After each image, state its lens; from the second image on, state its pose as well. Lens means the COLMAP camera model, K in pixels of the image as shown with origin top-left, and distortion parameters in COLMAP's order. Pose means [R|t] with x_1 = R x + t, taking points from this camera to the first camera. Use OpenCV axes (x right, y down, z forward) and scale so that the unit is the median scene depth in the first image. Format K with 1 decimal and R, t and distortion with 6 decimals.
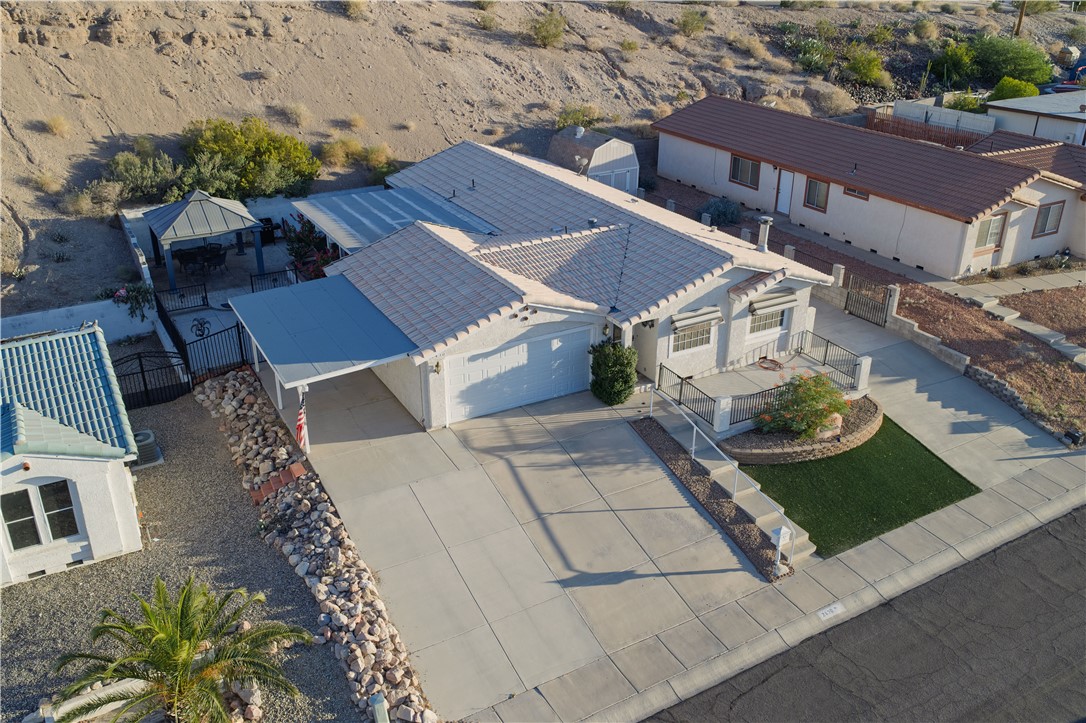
lens RADIAL K [[925.4, 0, 549.9], [0, 925.4, 359.7], [0, 0, 1]] dist [0.010510, -0.015611]
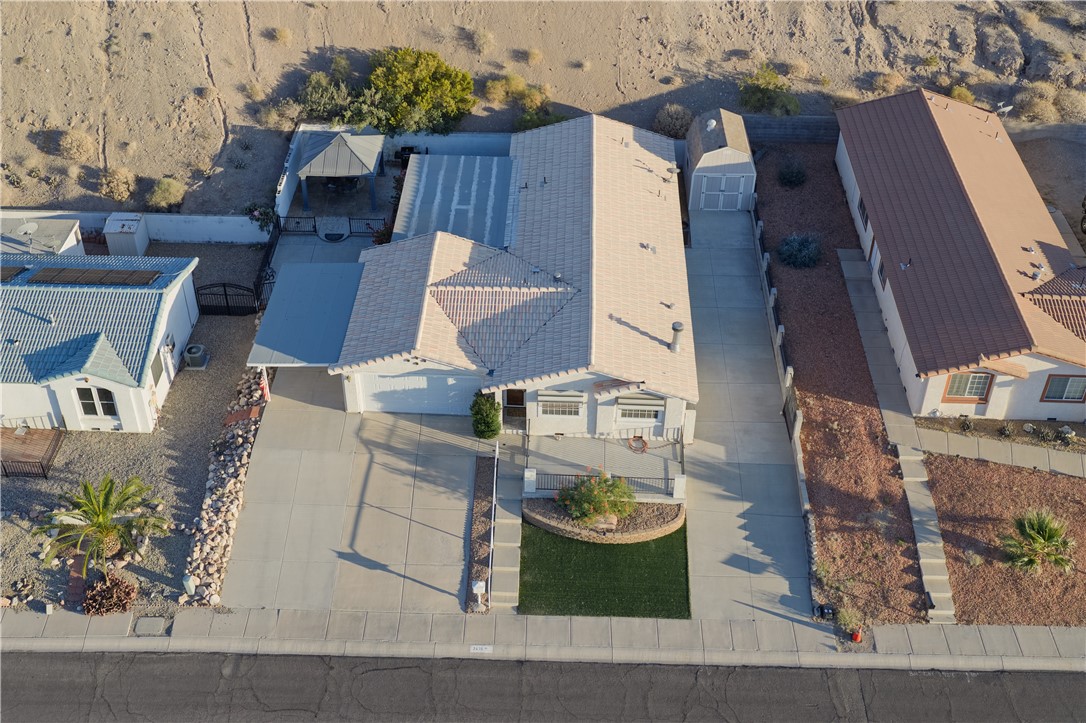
lens RADIAL K [[1235.4, 0, 522.9], [0, 1235.4, 282.6], [0, 0, 1]] dist [0.025670, -0.059174]
pose [[0.842381, 0.318889, -0.434400, 0.741484], [-0.224752, 0.940560, 0.254622, -0.565781], [0.489776, -0.116857, 0.863982, -0.420087]]
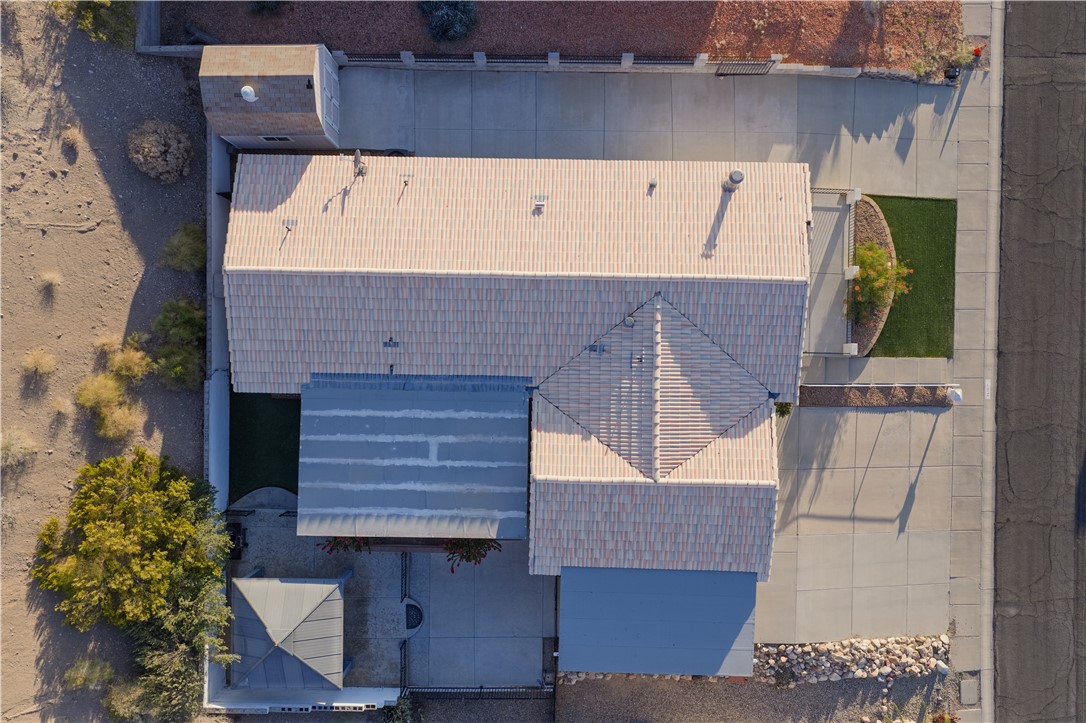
lens RADIAL K [[925.4, 0, 549.9], [0, 925.4, 359.7], [0, 0, 1]] dist [0.010510, -0.015611]
pose [[0.513680, -0.857882, -0.013090, -0.018080], [0.374080, 0.210209, 0.903259, -1.088045], [-0.772138, -0.468883, 0.428896, 0.670042]]
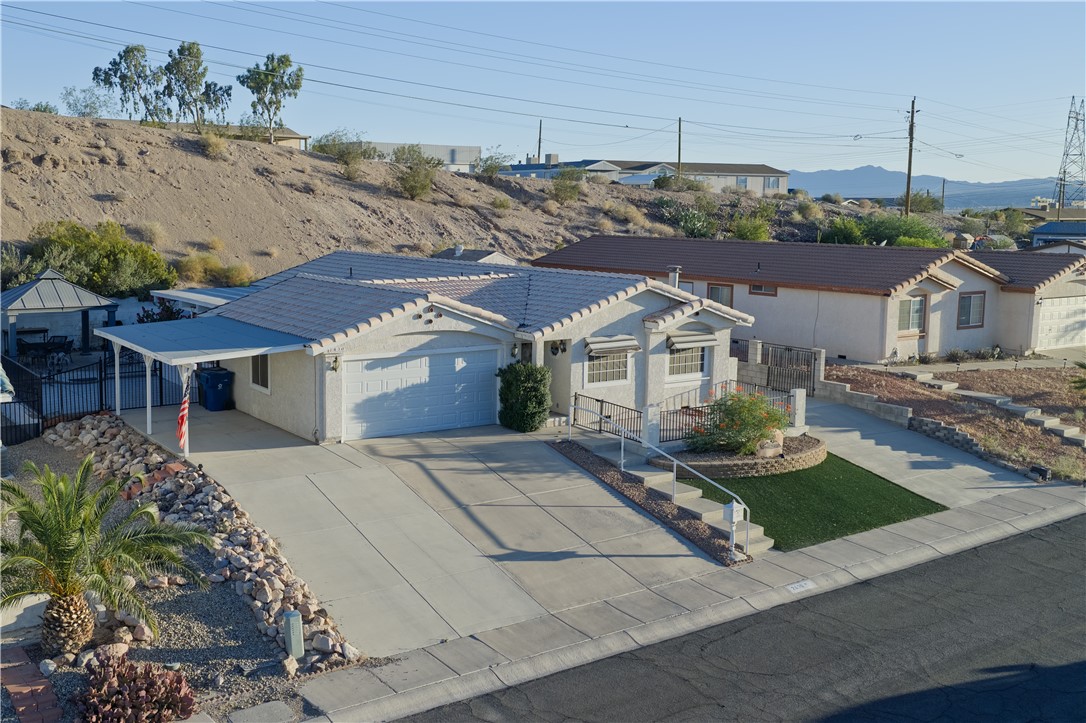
lens RADIAL K [[1106.2, 0, 433.7], [0, 1106.2, 322.0], [0, 0, 1]] dist [0.019724, -0.029228]
pose [[0.999091, -0.003101, 0.042523, -0.059797], [0.016750, 0.945713, -0.324570, 0.268204], [-0.039208, 0.324987, 0.944905, -0.031301]]
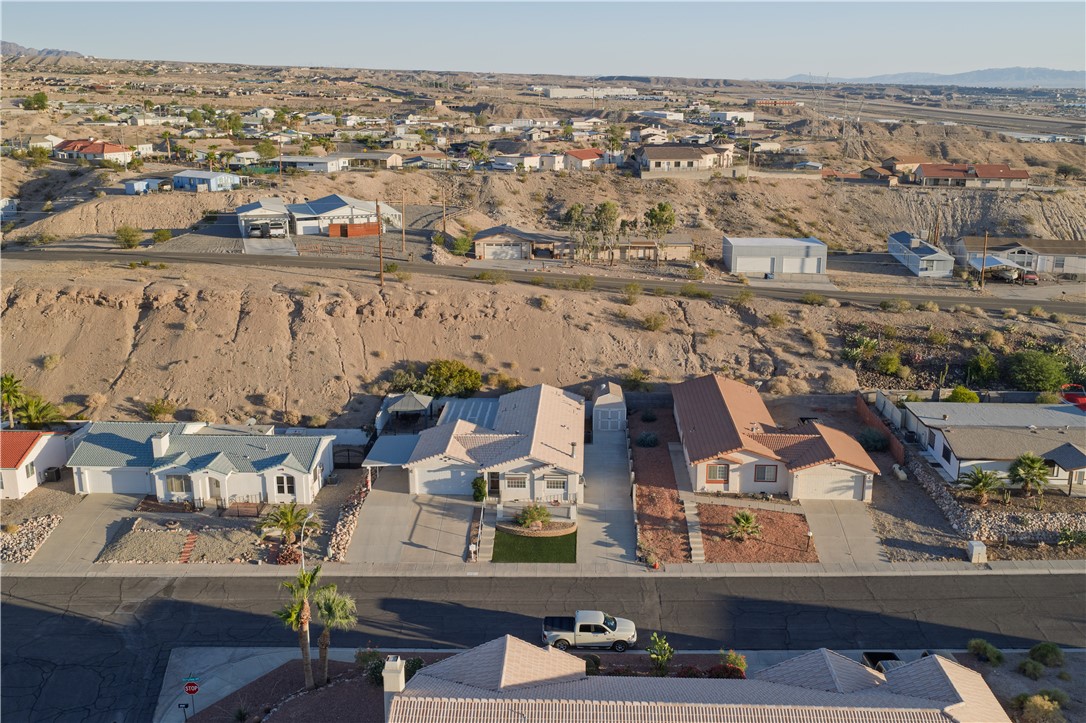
lens RADIAL K [[1012.6, 0, 547.0], [0, 1012.6, 340.9], [0, 0, 1]] dist [0.047707, -0.119188]
pose [[0.844320, 0.126438, -0.520708, 1.529820], [-0.222150, 0.966911, -0.125428, -0.068106], [0.487620, 0.221576, 0.844471, -1.303256]]
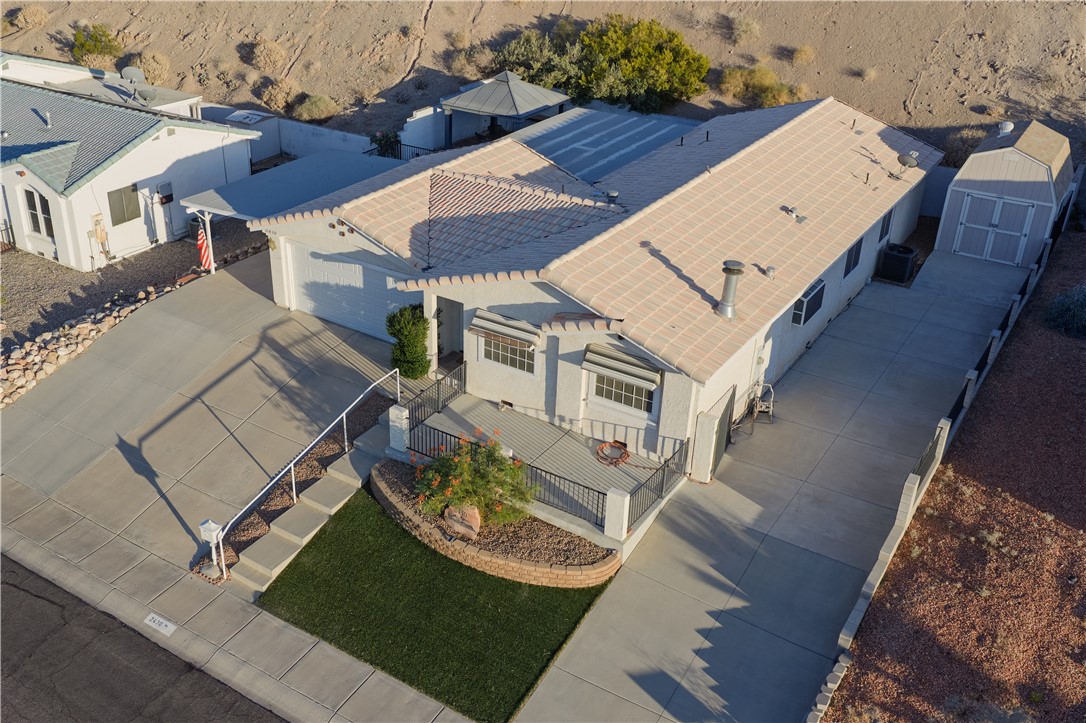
lens RADIAL K [[1057.0, 0, 465.1], [0, 1057.0, 345.1], [0, 0, 1]] dist [0.013399, -0.023487]
pose [[0.419407, 0.407169, -0.811364, 0.801769], [-0.387163, 0.888639, 0.245816, -0.218480], [0.821098, 0.211033, 0.530342, 0.482278]]
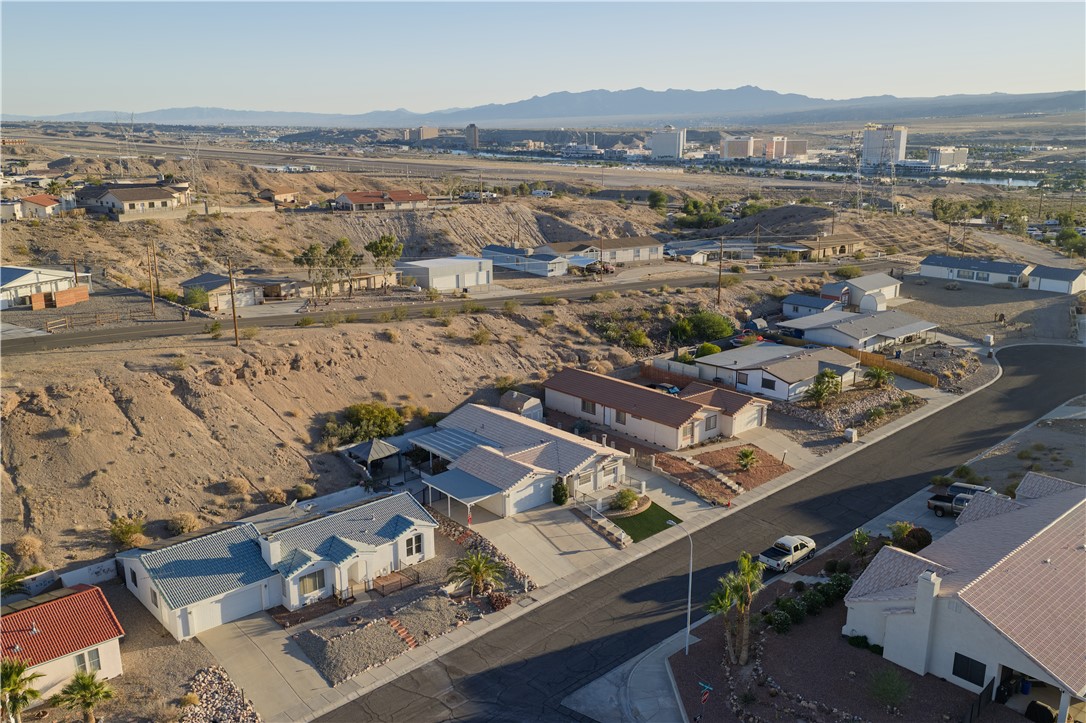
lens RADIAL K [[917.7, 0, 551.3], [0, 917.7, 361.7], [0, 0, 1]] dist [0.049999, -0.095170]
pose [[0.977691, -0.058737, 0.201670, -0.476888], [0.093934, 0.981015, -0.169666, 0.085534], [-0.187875, 0.184825, 0.964646, -1.708871]]
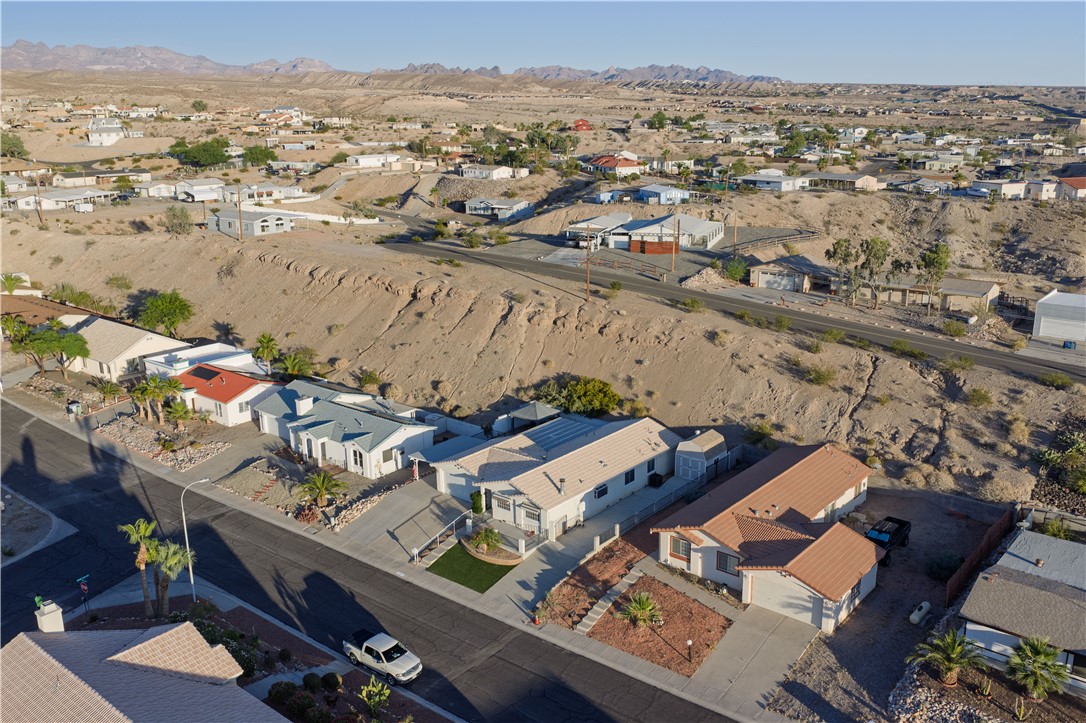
lens RADIAL K [[925.4, 0, 549.9], [0, 925.4, 359.7], [0, 0, 1]] dist [0.010510, -0.015611]
pose [[0.342293, 0.237359, -0.909118, 2.323370], [-0.383616, 0.918553, 0.095387, -0.656136], [0.857715, 0.316102, 0.405469, -0.057785]]
